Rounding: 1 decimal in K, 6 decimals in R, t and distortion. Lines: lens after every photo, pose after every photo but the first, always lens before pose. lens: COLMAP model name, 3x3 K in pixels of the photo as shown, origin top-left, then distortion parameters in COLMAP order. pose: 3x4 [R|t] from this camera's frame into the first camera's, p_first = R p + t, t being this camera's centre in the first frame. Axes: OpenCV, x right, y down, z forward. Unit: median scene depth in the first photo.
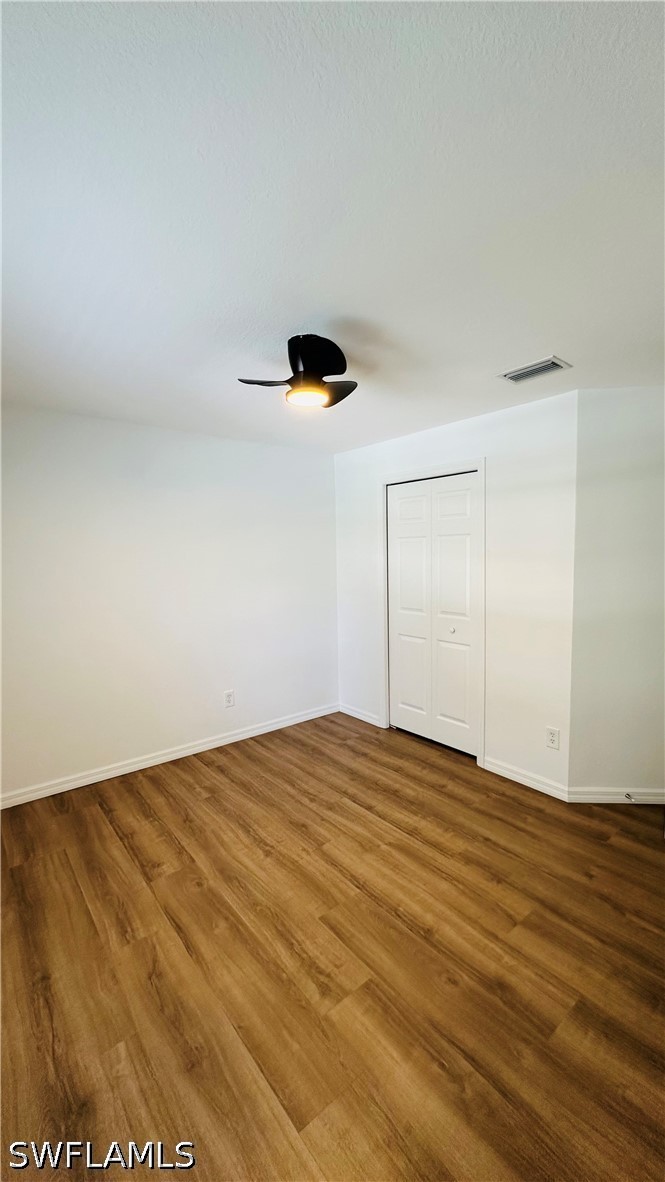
lens RADIAL K [[484.1, 0, 332.5], [0, 484.1, 591.0], [0, 0, 1]] dist [0.001137, -0.000149]
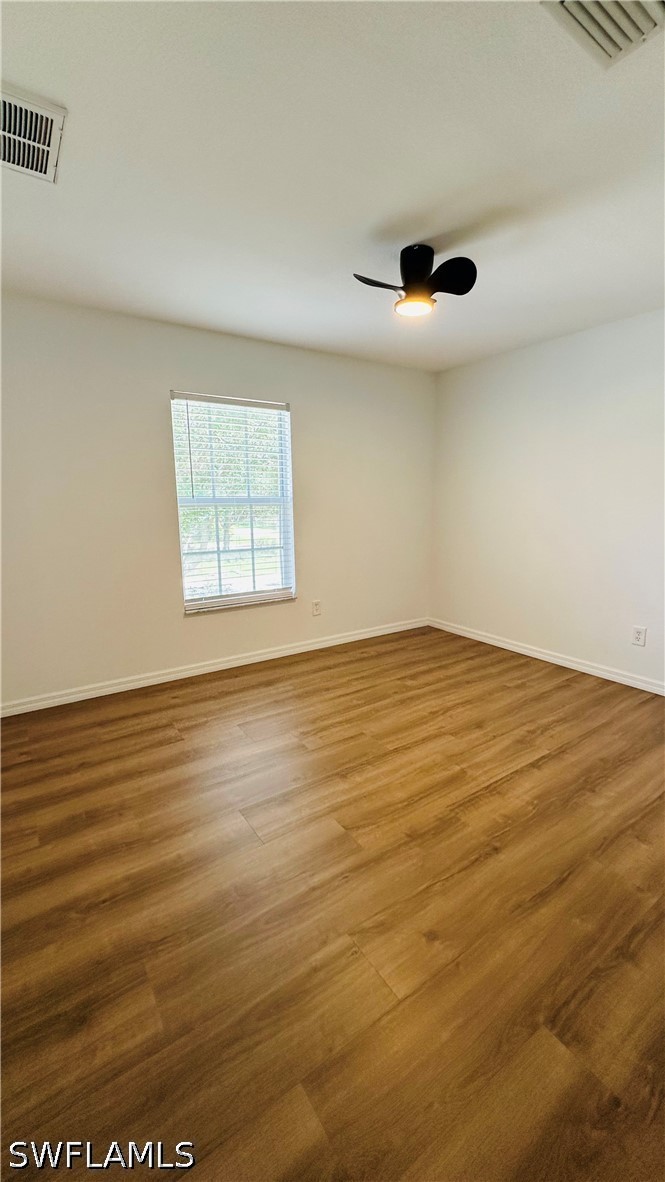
lens RADIAL K [[484.1, 0, 332.5], [0, 484.1, 591.0], [0, 0, 1]] dist [0.001137, -0.000149]
pose [[-0.105887, 0.202293, -0.973584, 0.957210], [-0.070953, 0.975055, 0.210316, 0.006723], [0.991844, 0.091348, -0.088893, 0.782444]]
